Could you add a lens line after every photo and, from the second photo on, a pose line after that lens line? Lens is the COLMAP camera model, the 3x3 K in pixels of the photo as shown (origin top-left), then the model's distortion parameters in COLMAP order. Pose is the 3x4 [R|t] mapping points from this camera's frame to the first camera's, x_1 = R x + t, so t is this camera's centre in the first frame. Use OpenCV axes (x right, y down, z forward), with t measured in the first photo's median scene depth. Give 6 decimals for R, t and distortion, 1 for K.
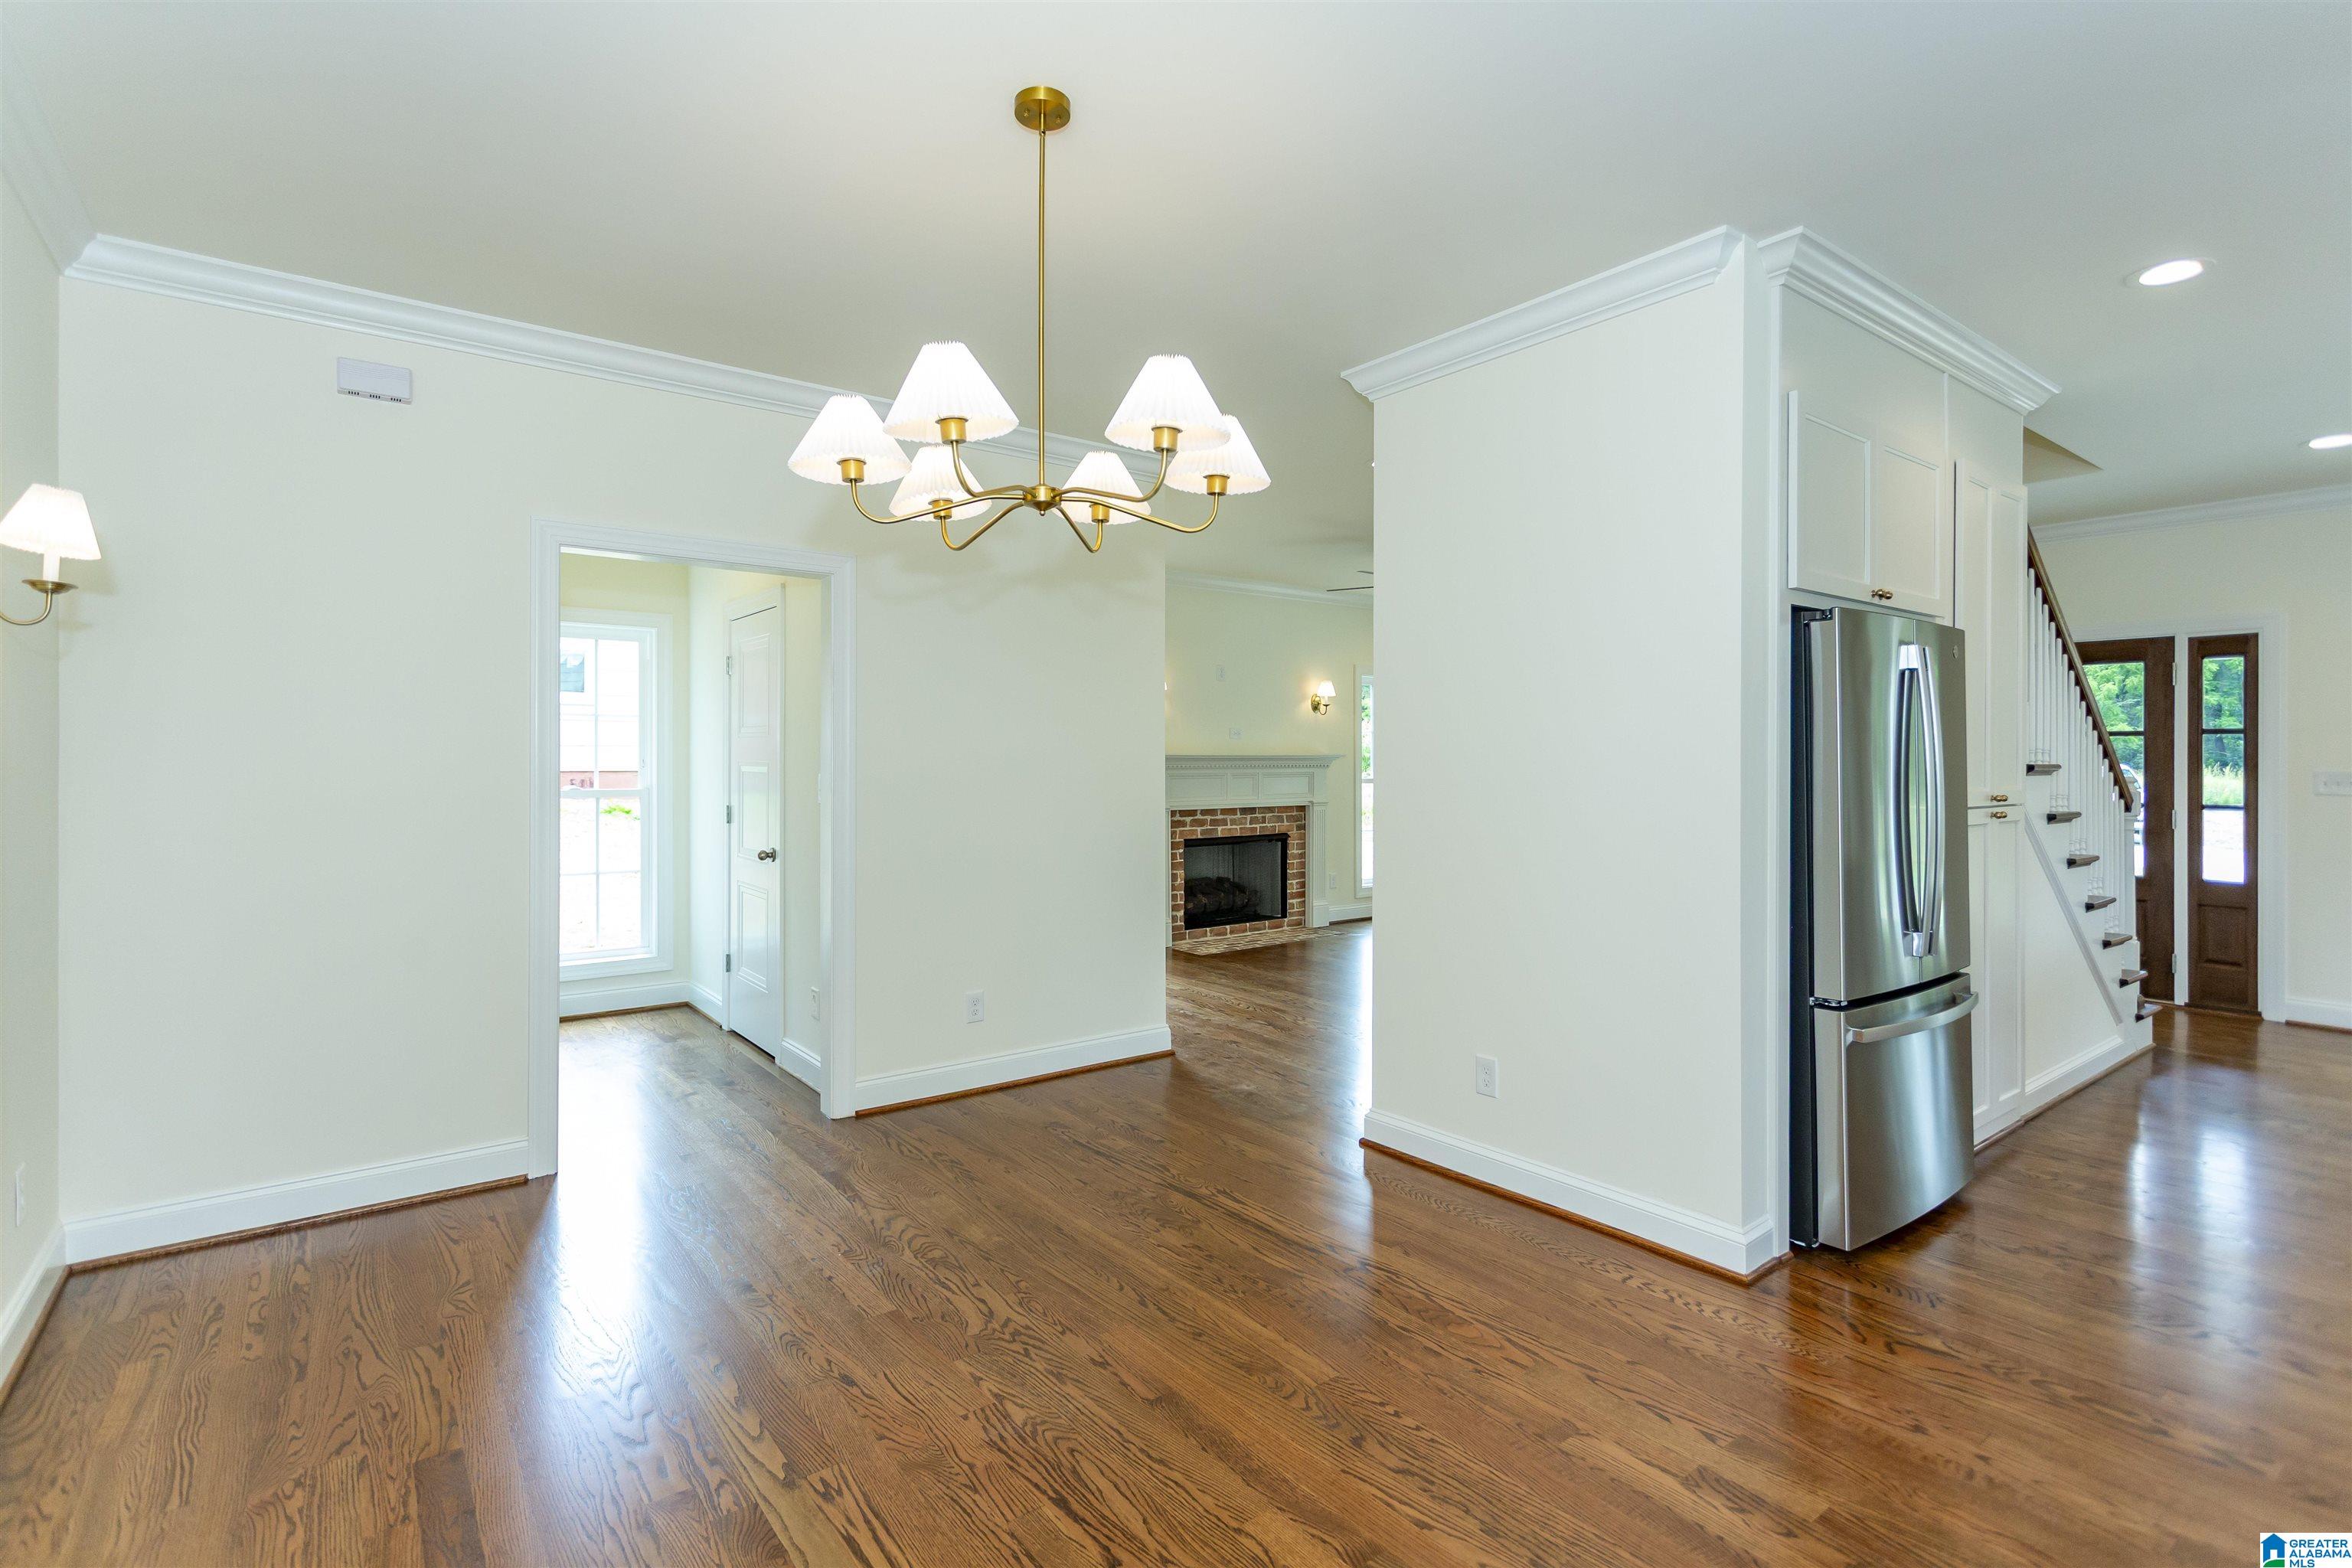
lens RADIAL K [[1114.7, 0, 1156.1], [0, 1114.7, 770.9], [0, 0, 1]] dist [0.003931, 0.001121]
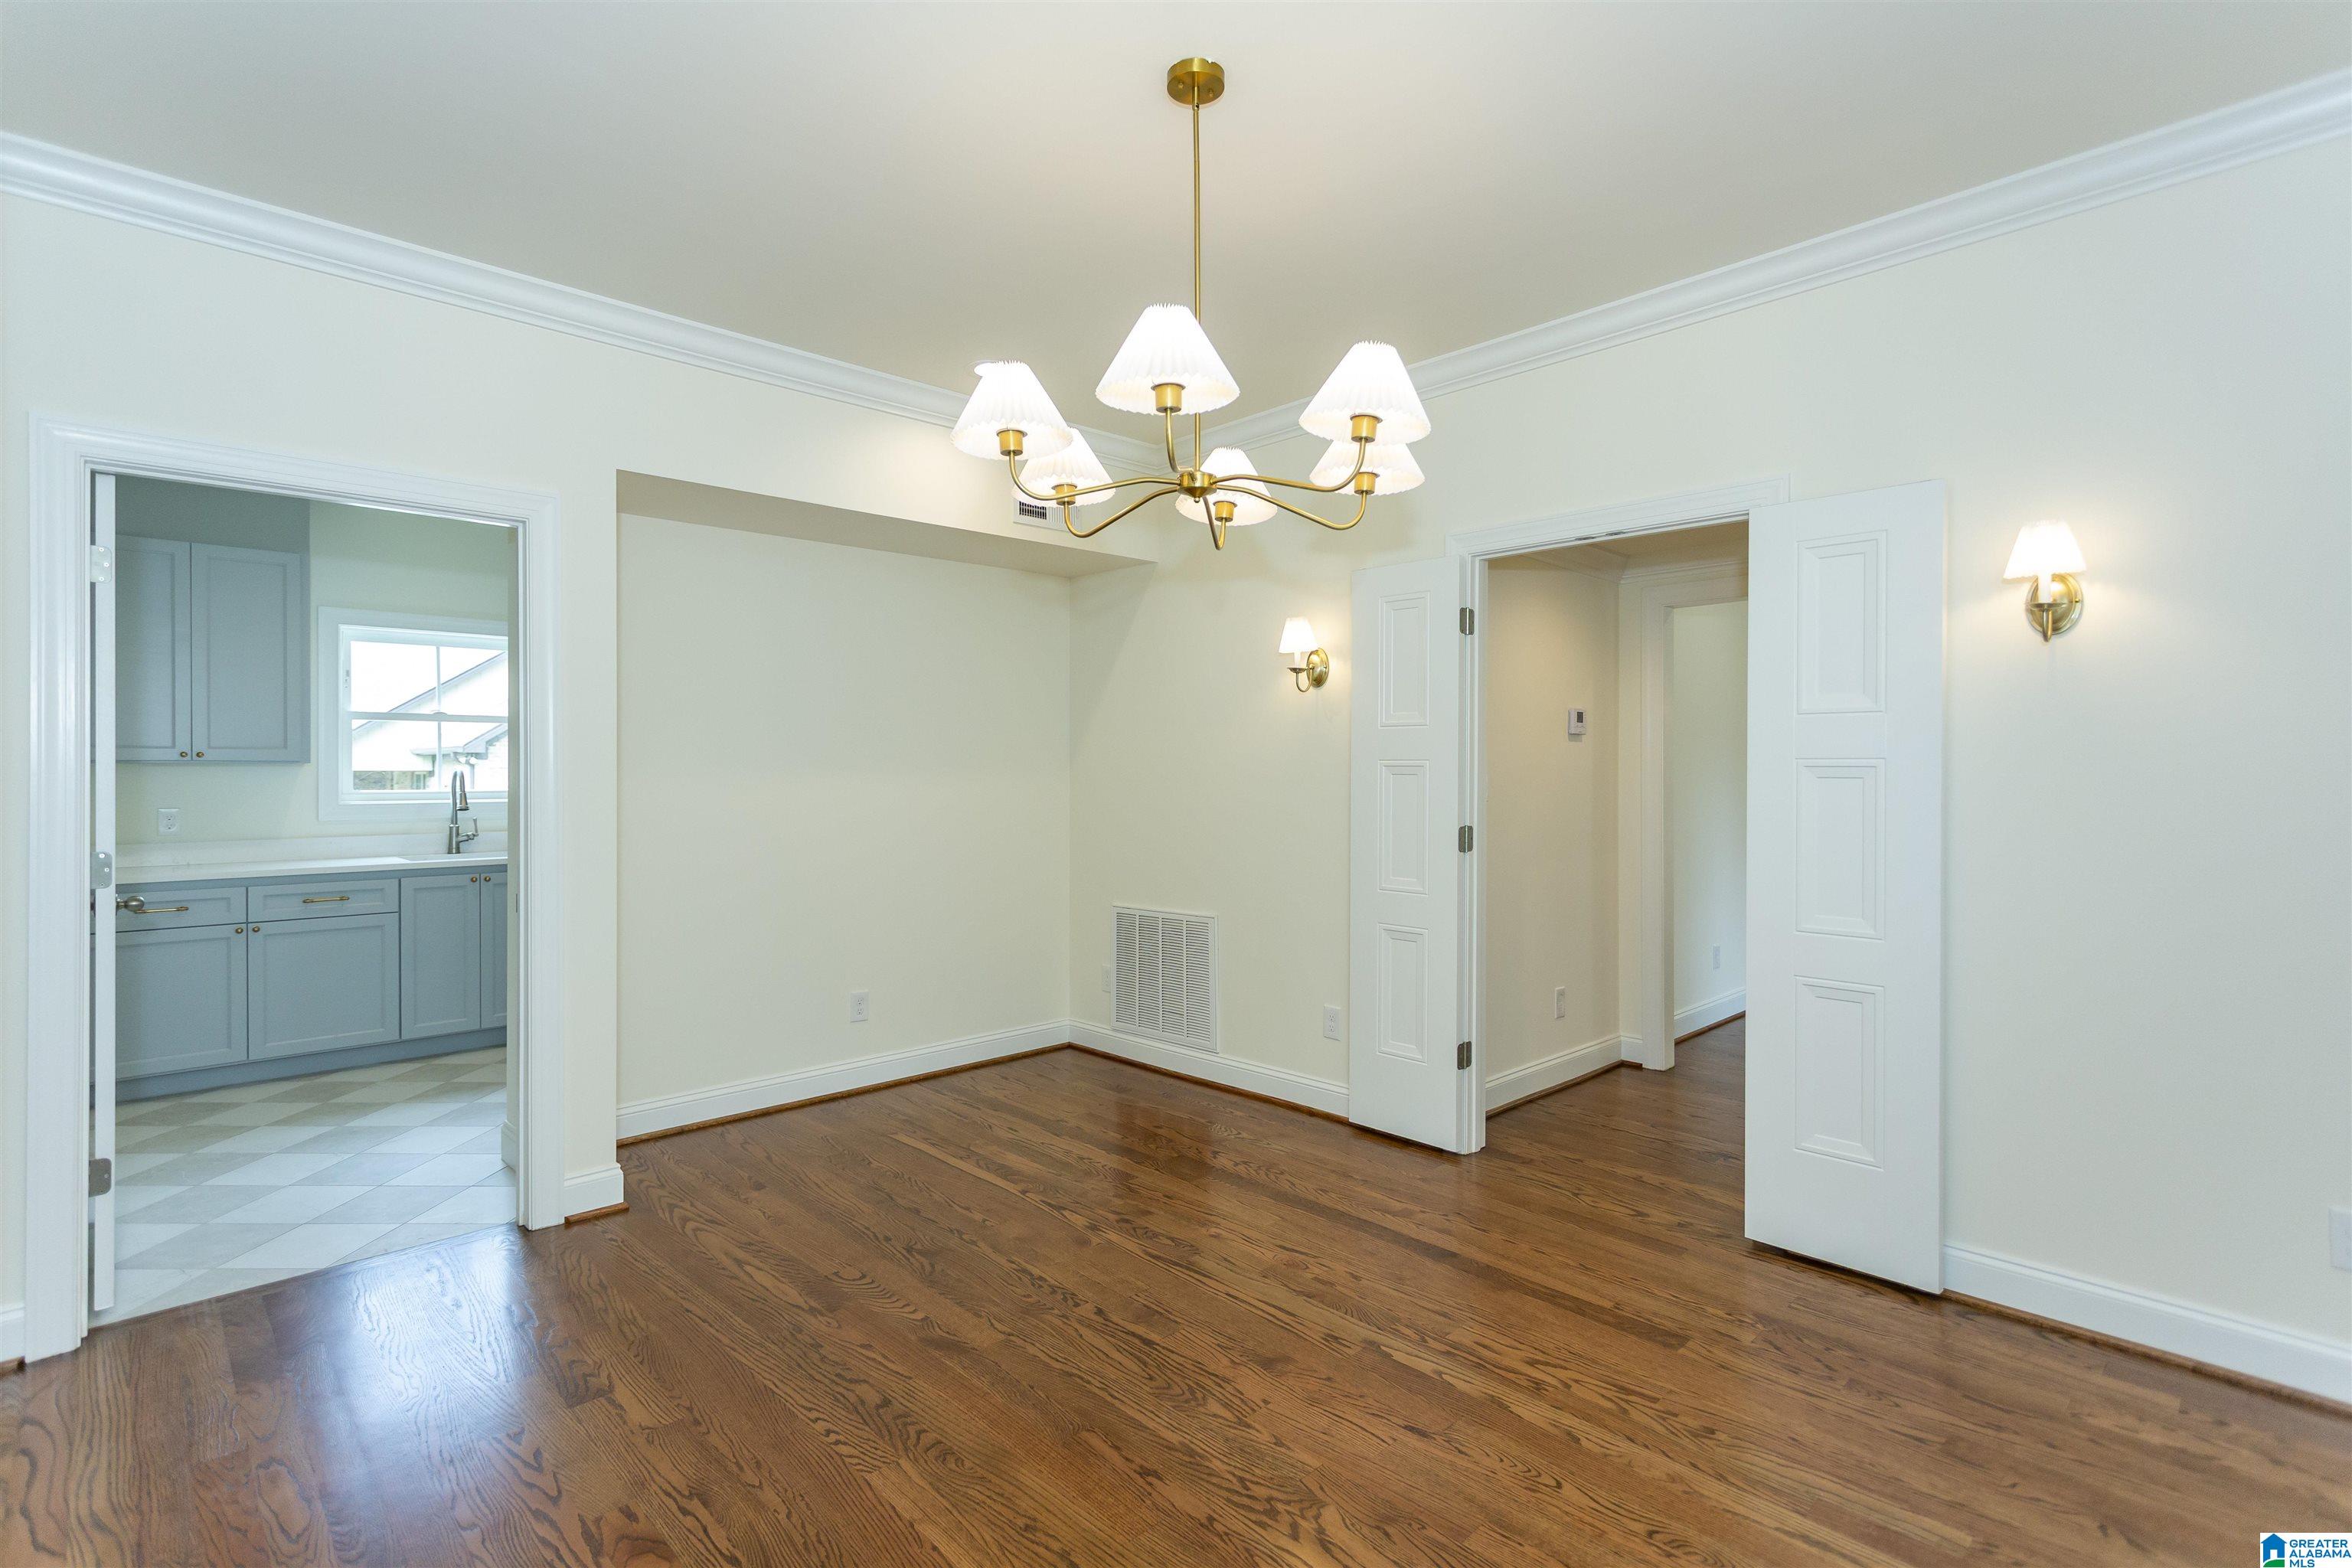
lens RADIAL K [[1114.7, 0, 1156.1], [0, 1114.7, 770.9], [0, 0, 1]] dist [0.003931, 0.001121]
pose [[-0.993764, 0.000641, -0.111506, 0.040405], [-0.000493, 0.999948, 0.010143, -0.006079], [0.111507, 0.010134, -0.993712, 1.951356]]
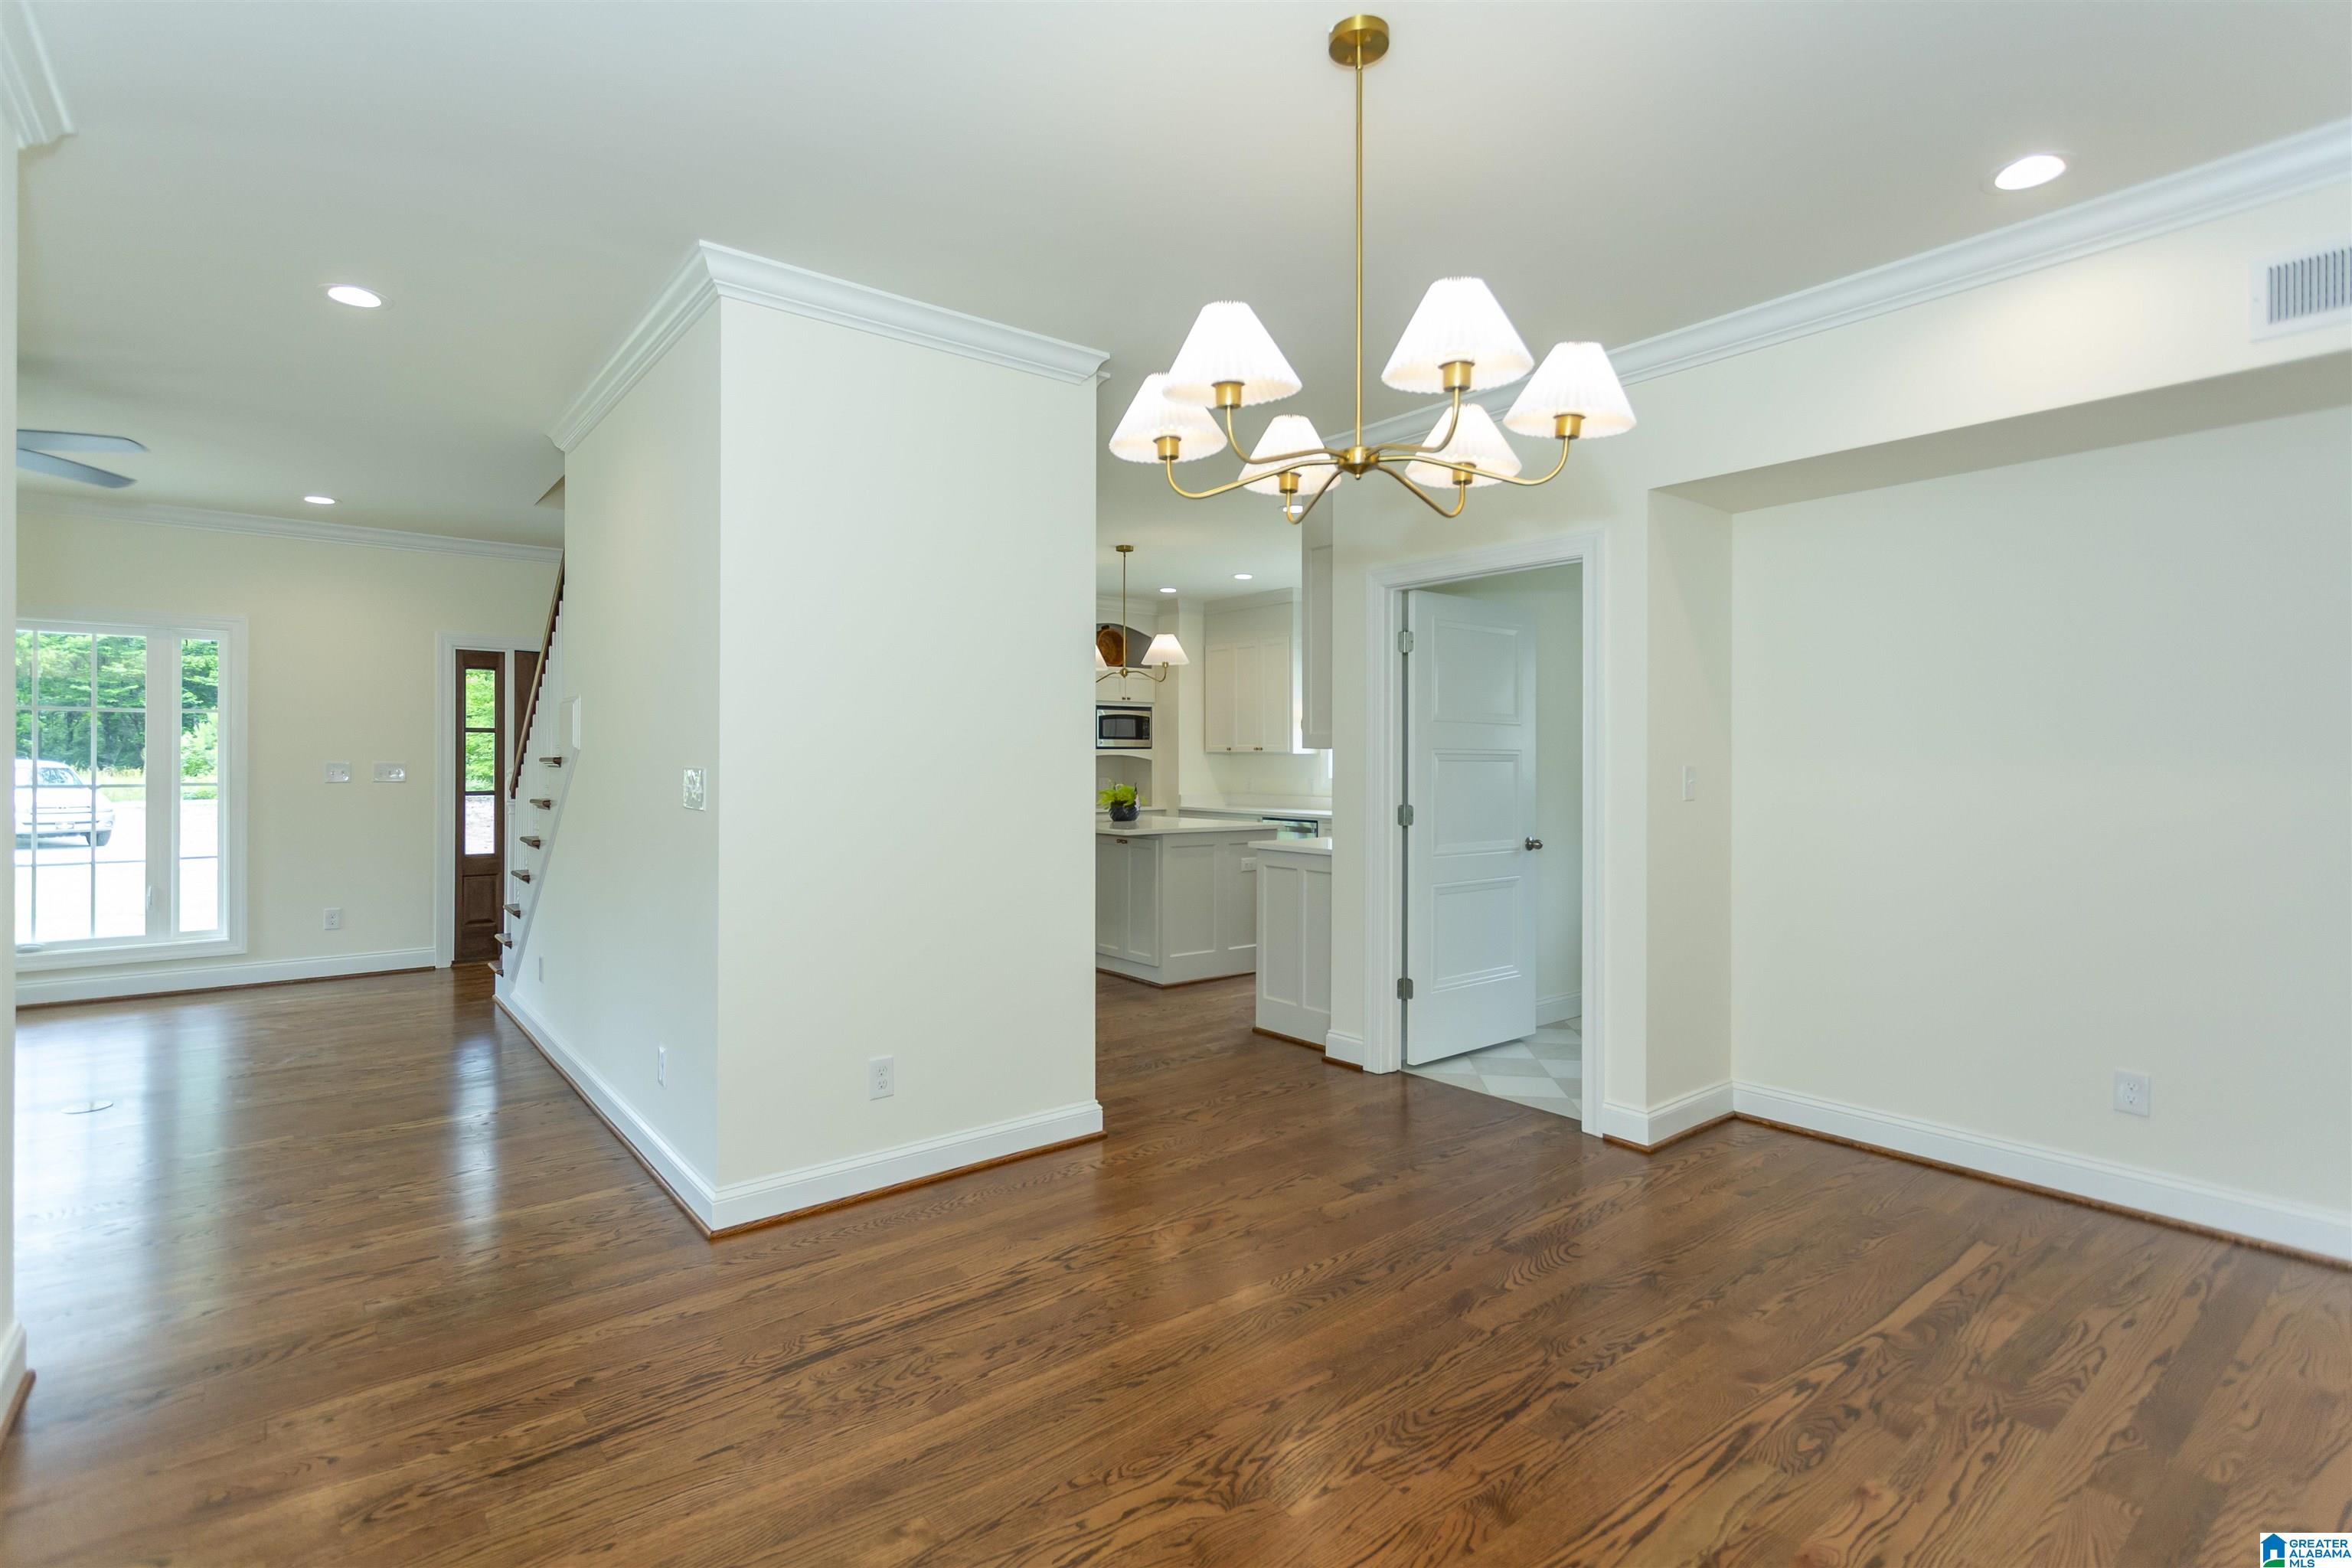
lens RADIAL K [[1108.0, 0, 1175.0], [0, 1108.0, 774.5], [0, 0, 1]] dist [0.004363, 0.000778]
pose [[-0.036233, -0.014394, 0.999240, -1.010524], [0.006662, 0.999871, 0.014644, 0.000022], [-0.999321, 0.007188, -0.036132, 1.183642]]
